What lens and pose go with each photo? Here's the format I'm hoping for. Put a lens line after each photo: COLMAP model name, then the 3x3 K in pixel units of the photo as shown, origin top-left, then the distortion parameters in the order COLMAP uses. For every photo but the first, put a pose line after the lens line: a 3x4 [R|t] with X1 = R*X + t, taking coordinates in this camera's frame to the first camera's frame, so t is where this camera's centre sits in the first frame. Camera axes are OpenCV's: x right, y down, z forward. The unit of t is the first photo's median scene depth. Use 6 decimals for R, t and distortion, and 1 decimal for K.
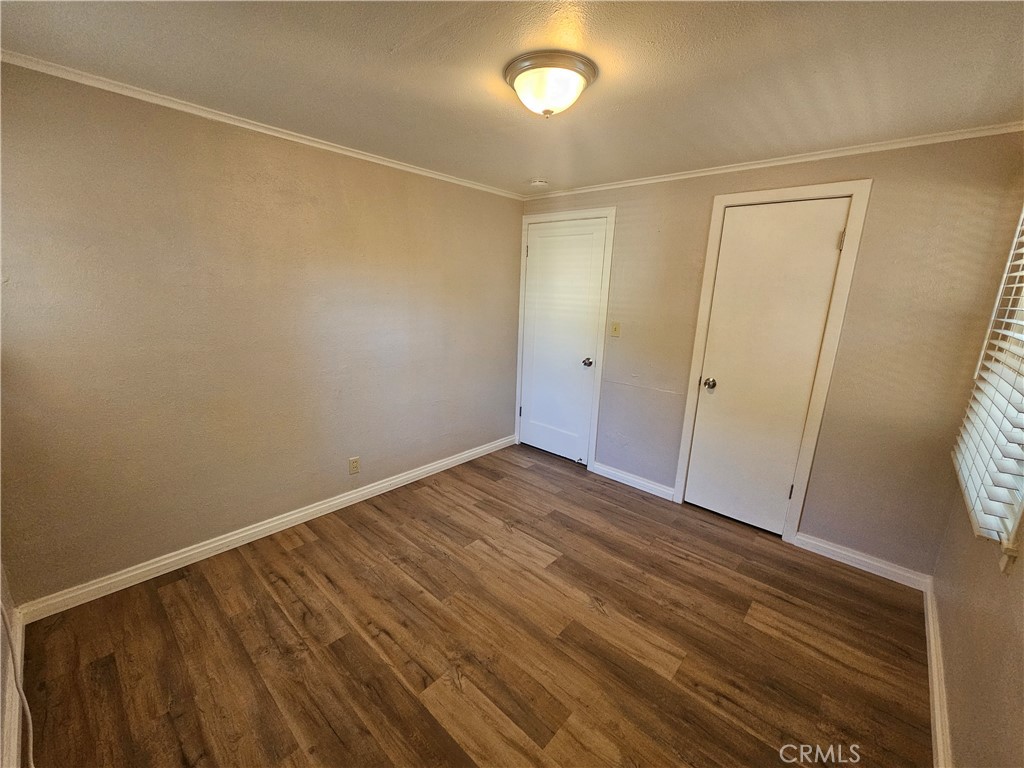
lens RADIAL K [[419.5, 0, 515.0], [0, 419.5, 383.5], [0, 0, 1]] dist [0.002896, 0.001685]
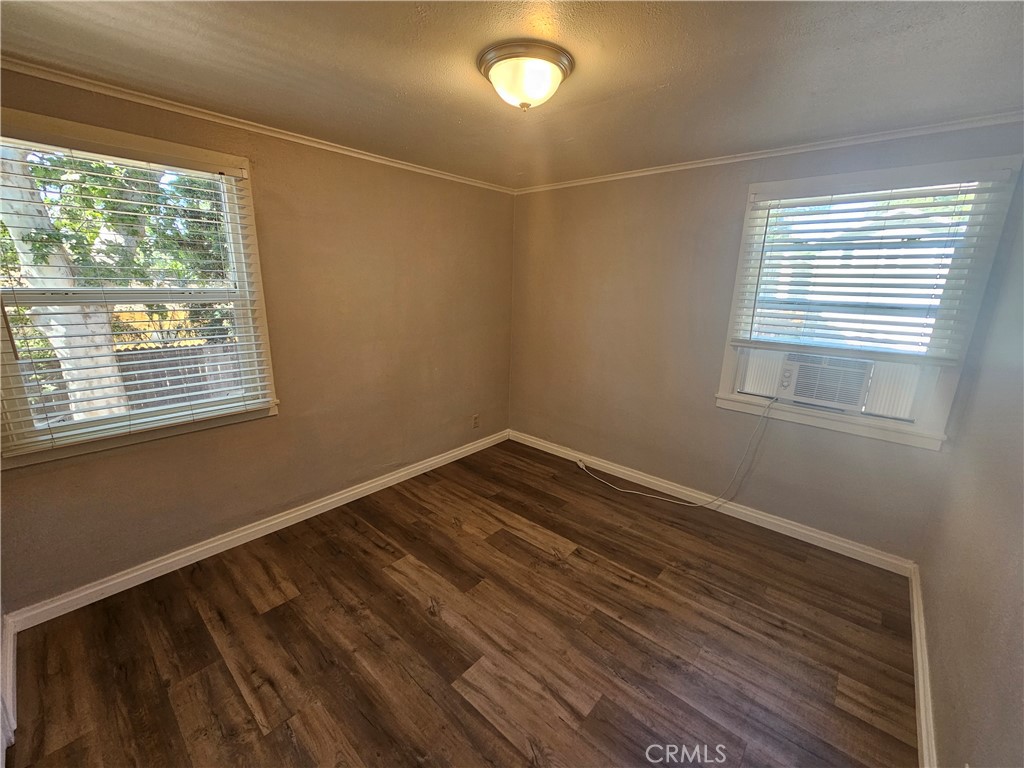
lens RADIAL K [[419.5, 0, 514.4], [0, 419.5, 381.4], [0, 0, 1]] dist [0.002896, 0.001685]
pose [[-0.998308, -0.051029, -0.027874, 0.070097], [-0.058113, 0.891610, 0.449060, -0.400384], [0.001938, 0.449920, -0.893067, 1.685860]]
